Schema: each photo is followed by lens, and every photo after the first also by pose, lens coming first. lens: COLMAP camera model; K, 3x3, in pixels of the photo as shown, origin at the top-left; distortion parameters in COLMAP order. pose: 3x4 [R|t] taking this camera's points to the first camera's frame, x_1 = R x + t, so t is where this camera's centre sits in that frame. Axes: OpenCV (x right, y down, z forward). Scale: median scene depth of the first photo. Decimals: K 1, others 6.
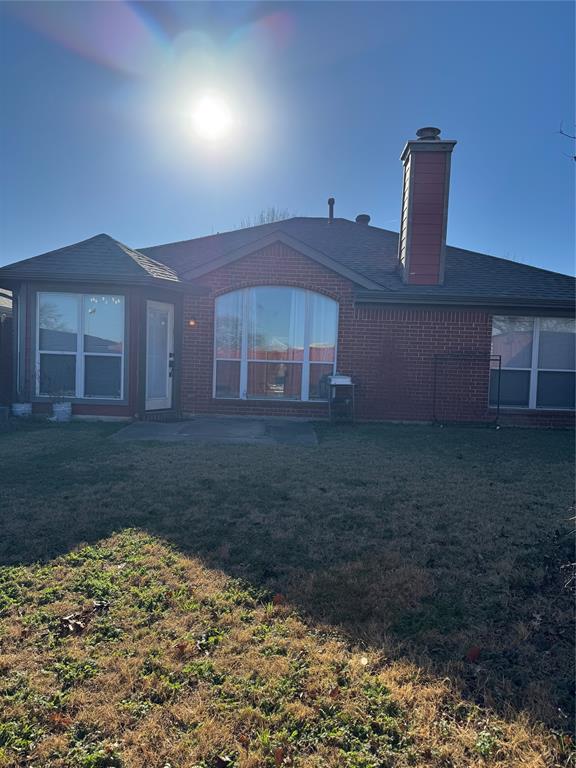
lens RADIAL K [[544.1, 0, 285.1], [0, 544.1, 386.2], [0, 0, 1]] dist [0.058493, -0.064395]
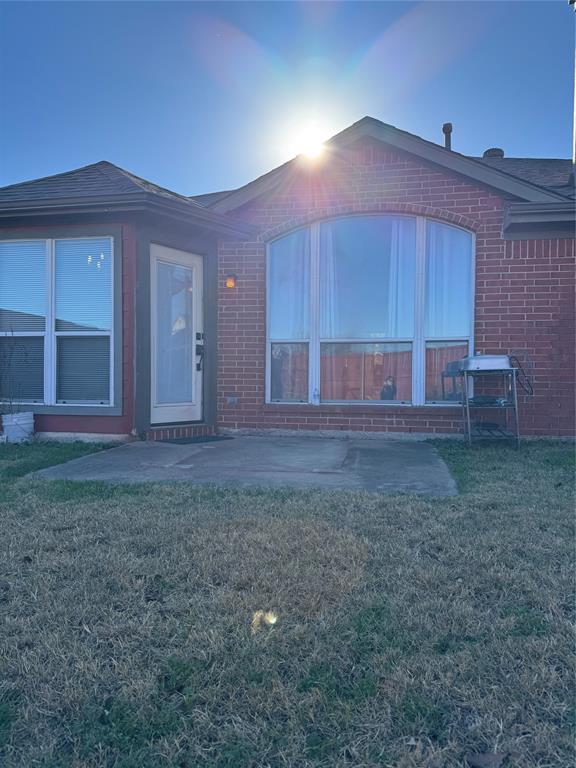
lens RADIAL K [[544.1, 0, 291.2], [0, 544.1, 382.7], [0, 0, 1]] dist [0.058493, -0.064395]
pose [[0.983069, -0.027611, -0.181143, 0.008497], [0.019301, 0.998686, -0.047481, 0.028829], [0.182216, 0.043181, 0.982310, 0.404352]]
